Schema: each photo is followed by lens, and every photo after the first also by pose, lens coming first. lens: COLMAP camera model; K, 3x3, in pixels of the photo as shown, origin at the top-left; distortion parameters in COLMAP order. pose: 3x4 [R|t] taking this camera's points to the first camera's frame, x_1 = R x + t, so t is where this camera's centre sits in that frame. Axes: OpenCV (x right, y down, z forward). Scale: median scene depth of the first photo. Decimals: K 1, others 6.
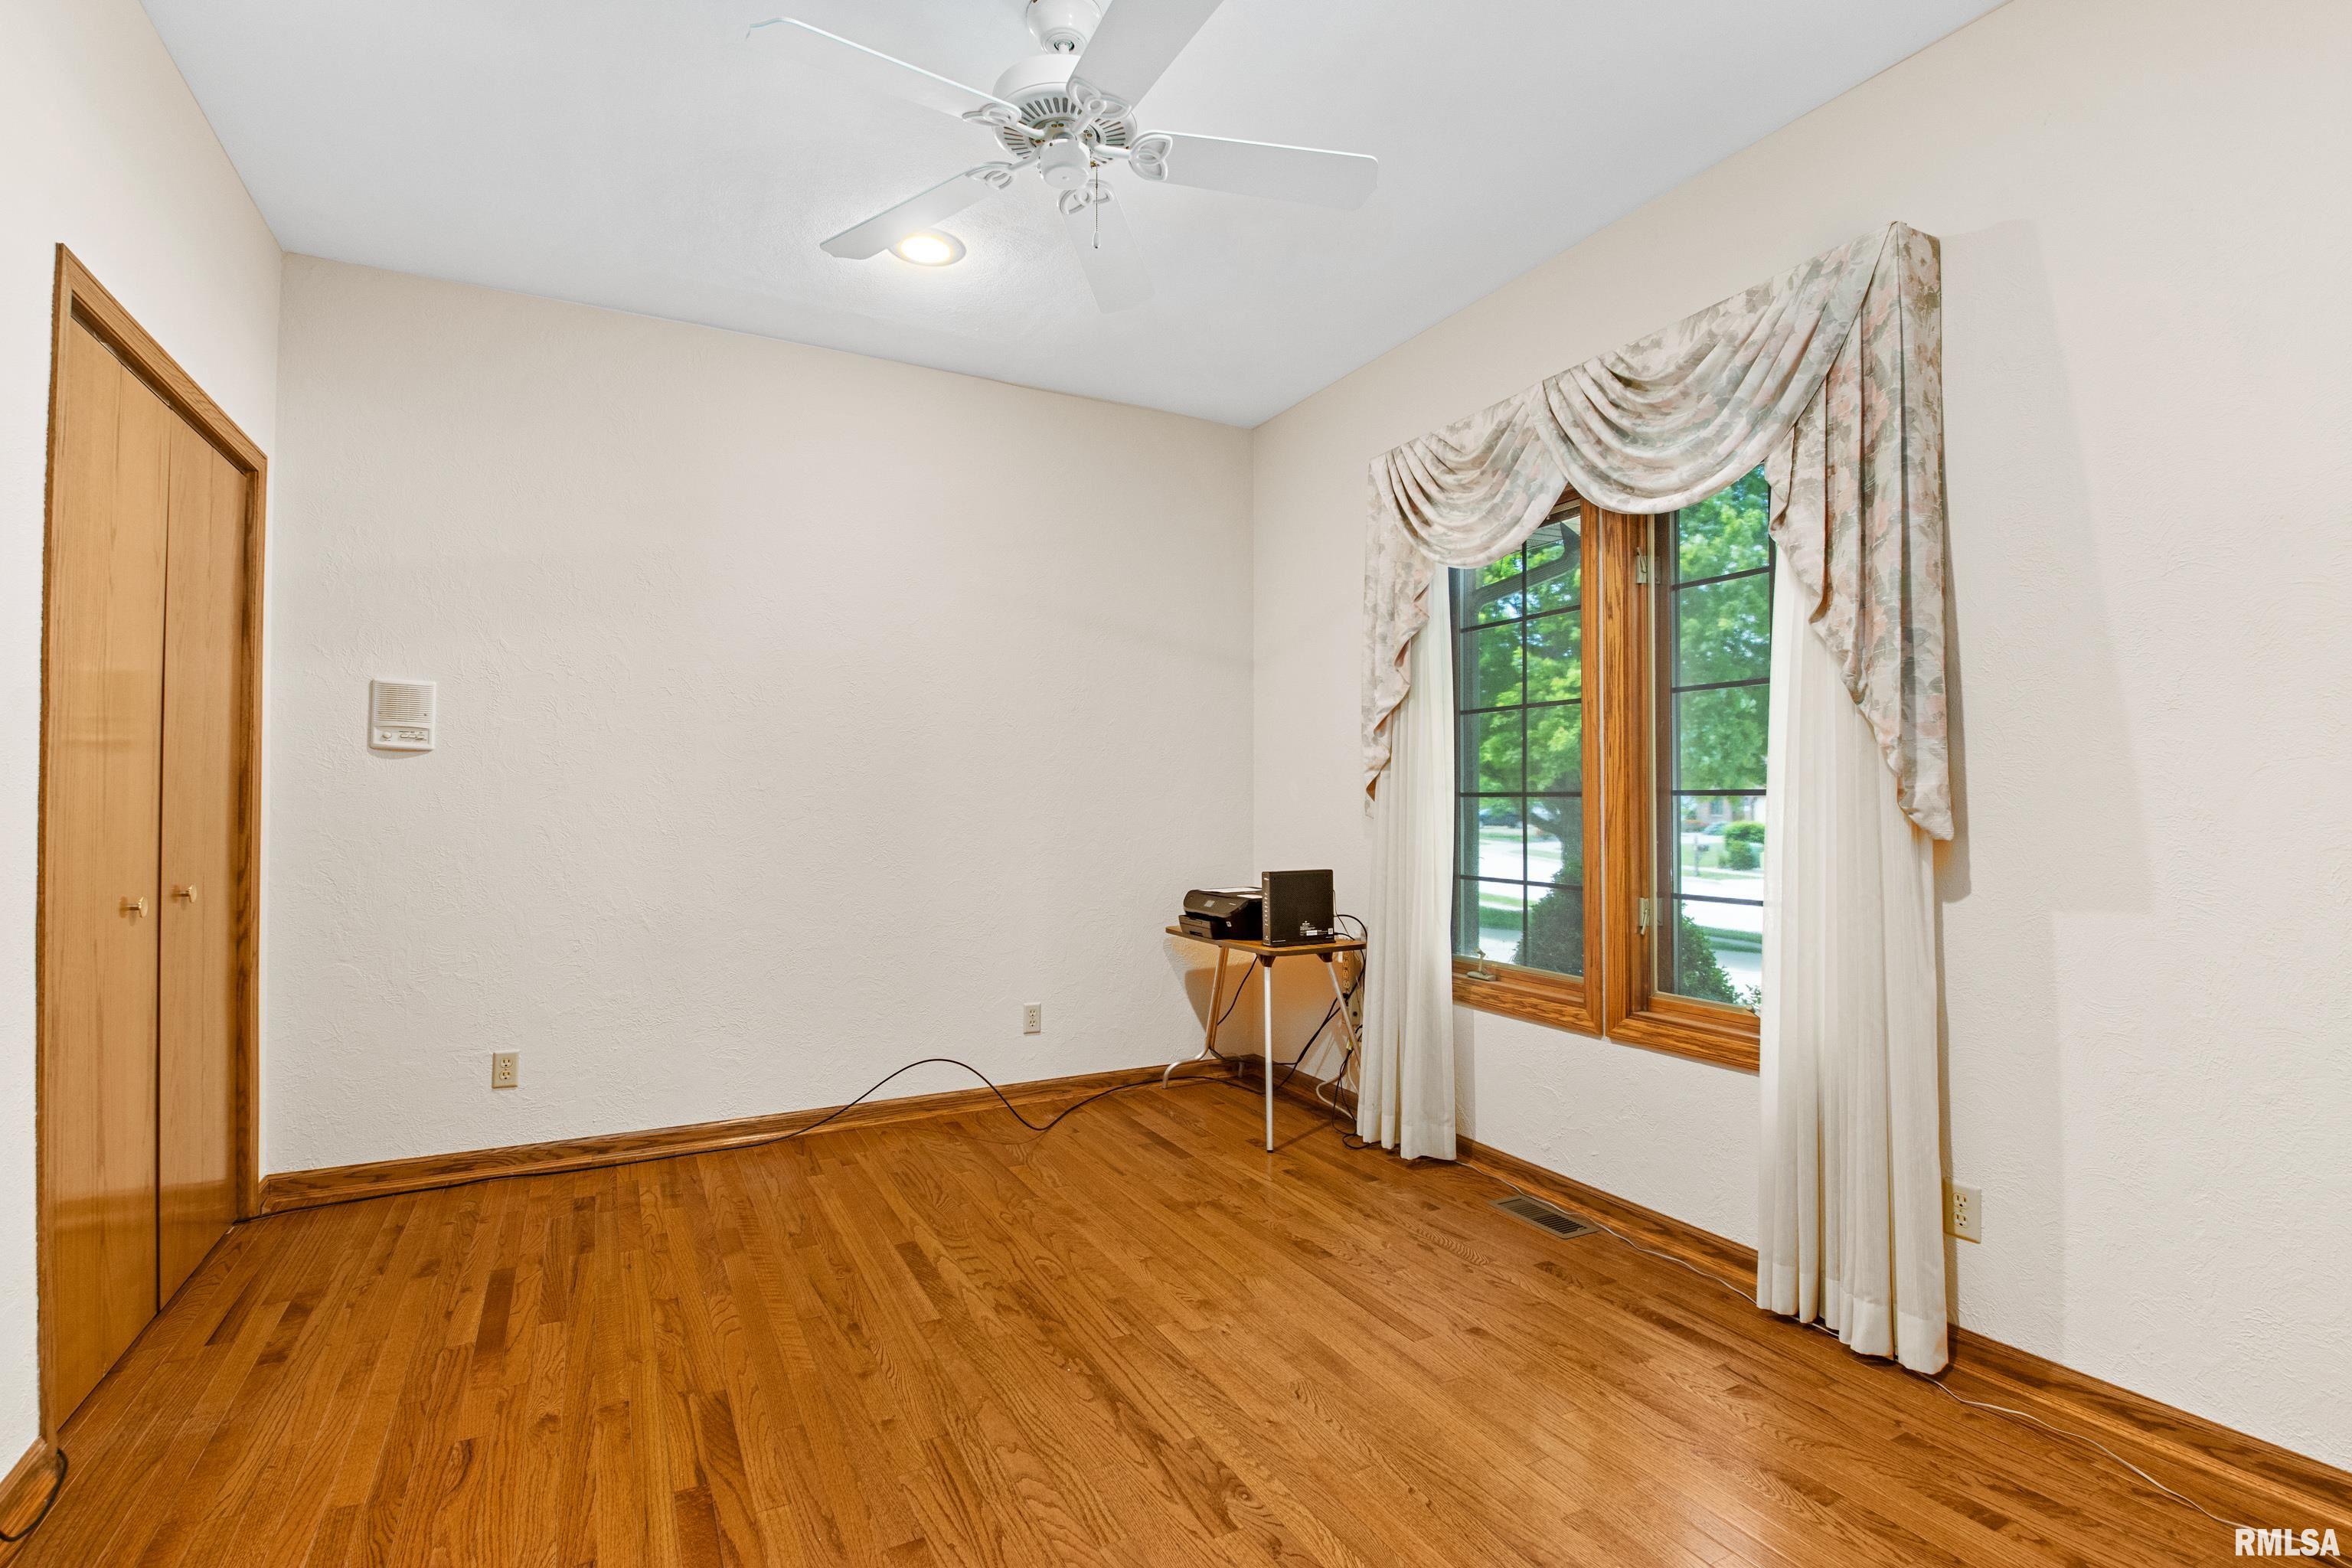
lens RADIAL K [[1090.5, 0, 1176.2], [0, 1090.5, 776.0], [0, 0, 1]] dist [0.003023, 0.000242]
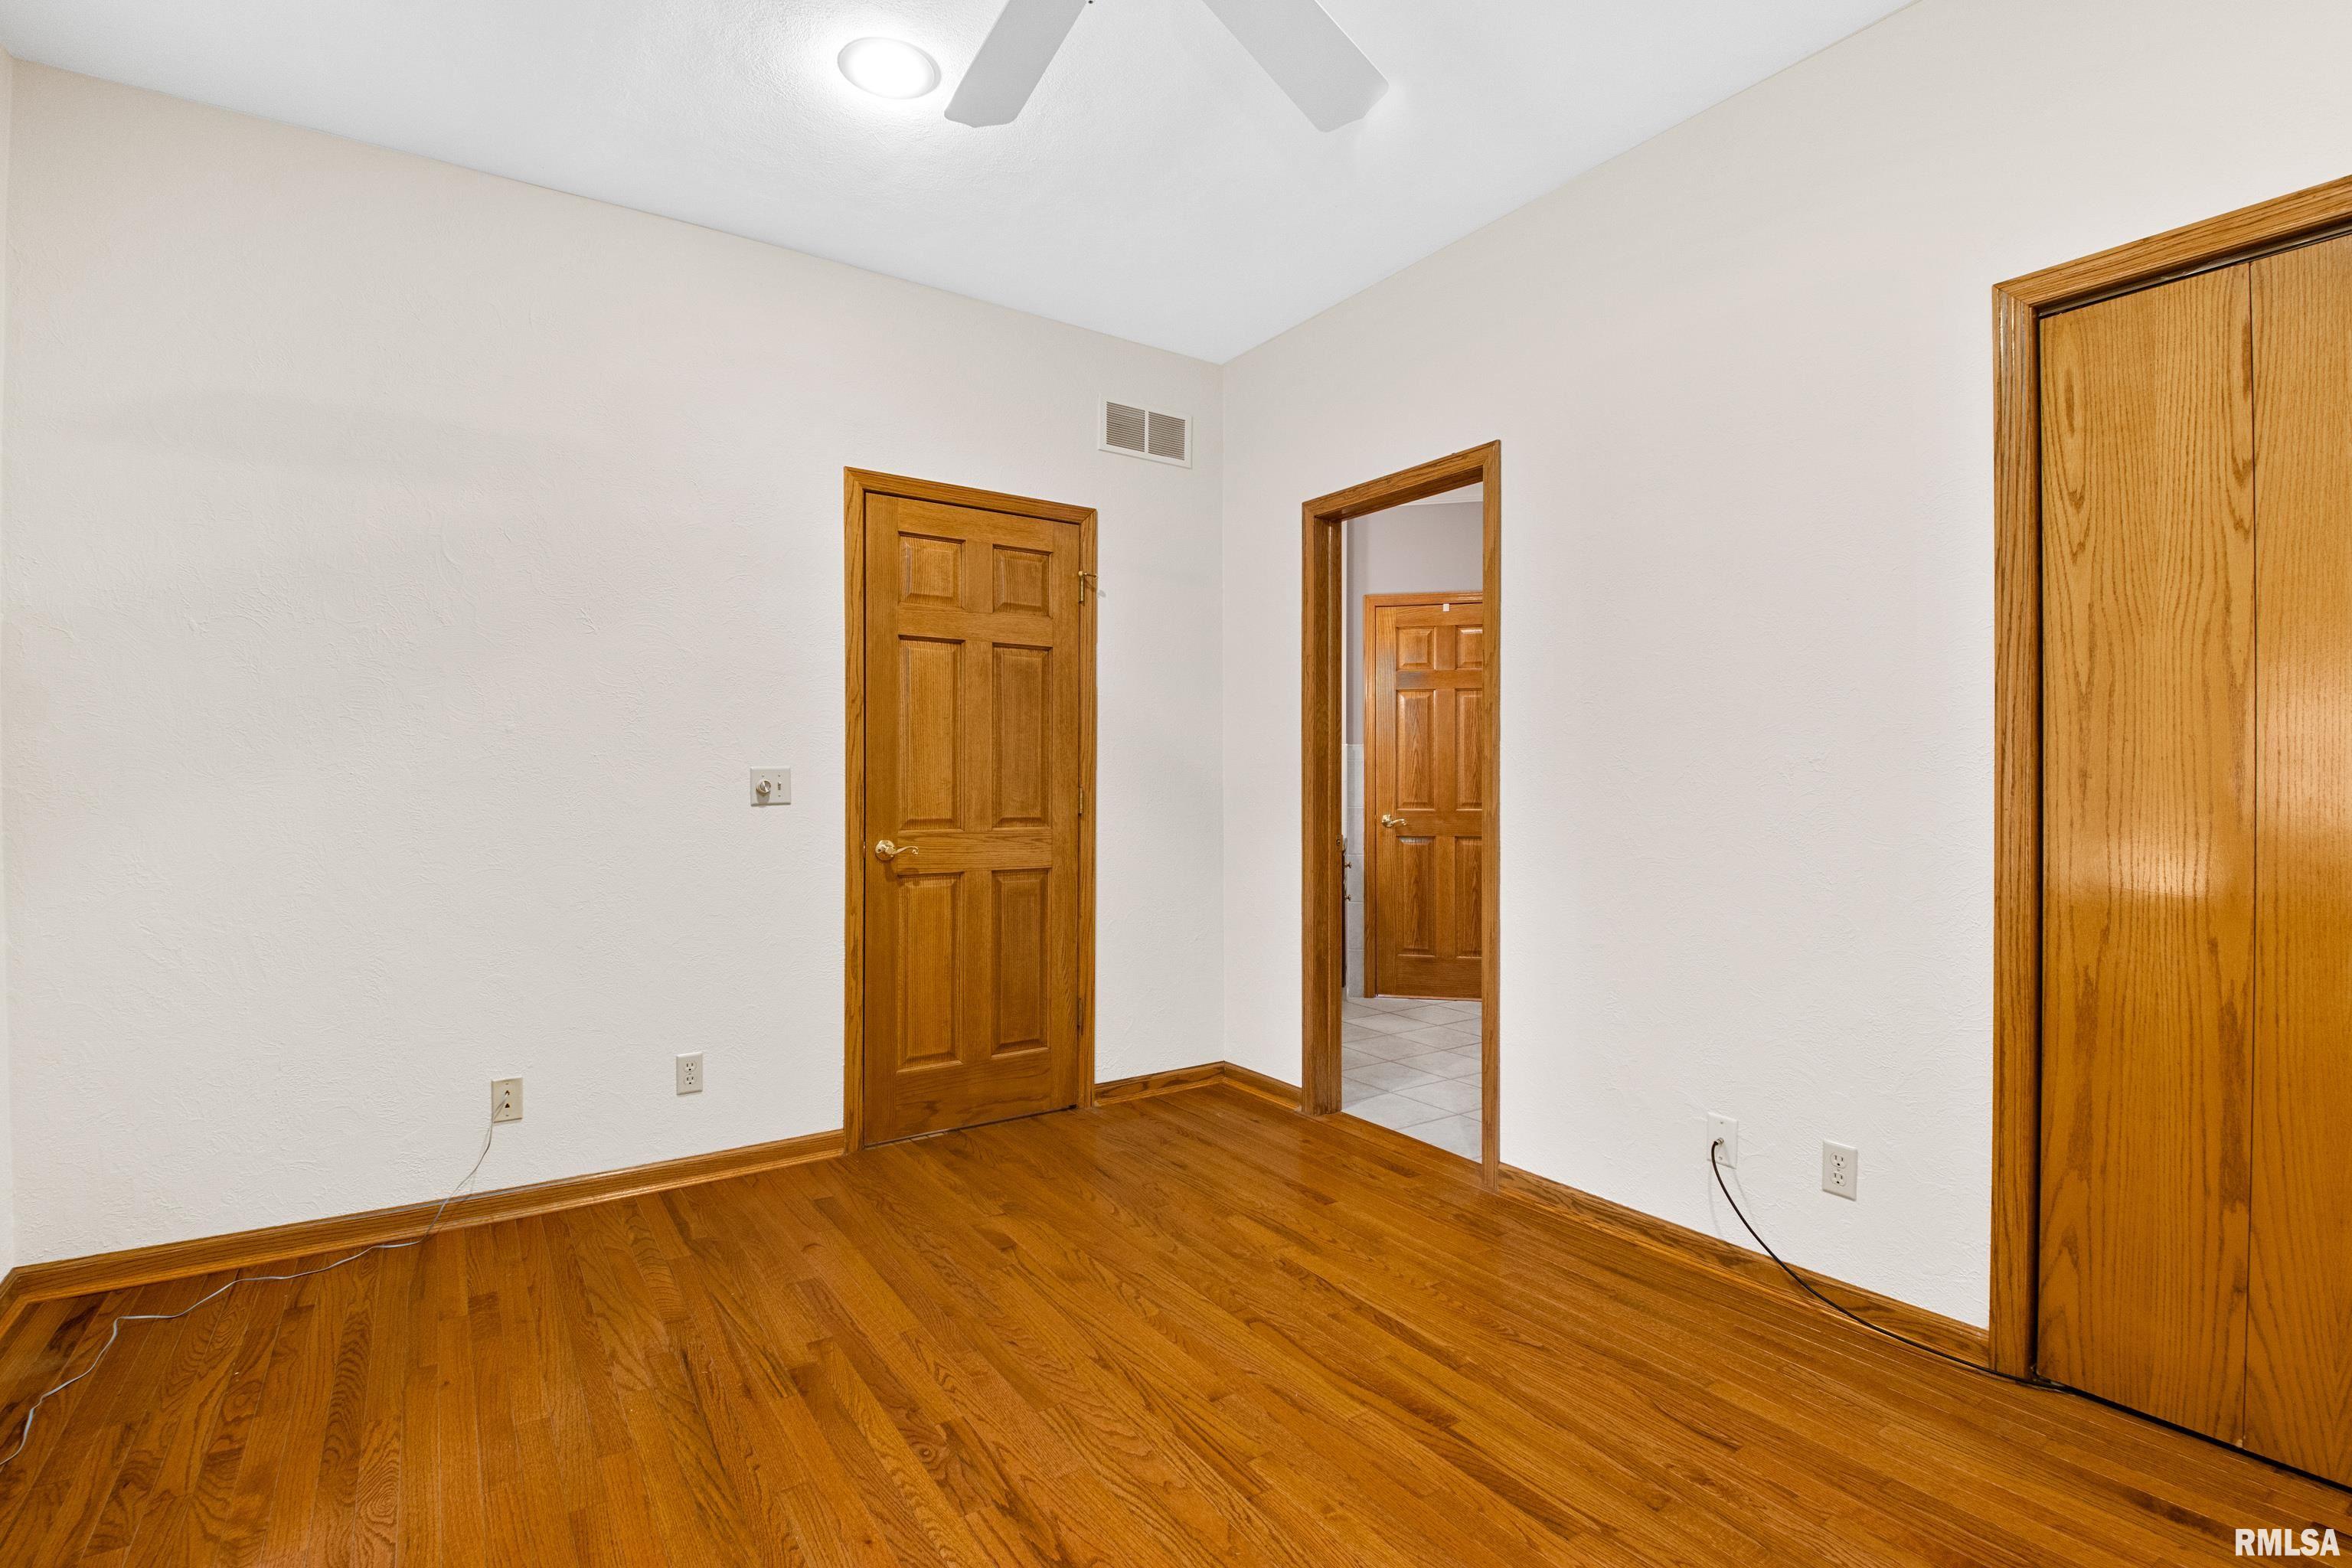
lens RADIAL K [[1090.5, 0, 1175.9], [0, 1090.5, 776.9], [0, 0, 1]] dist [0.003023, 0.000242]
pose [[-0.994047, 0.000455, -0.108952, -0.057004], [0.002362, 0.999846, -0.017375, 0.035738], [0.108927, -0.017529, -0.993895, 1.951801]]
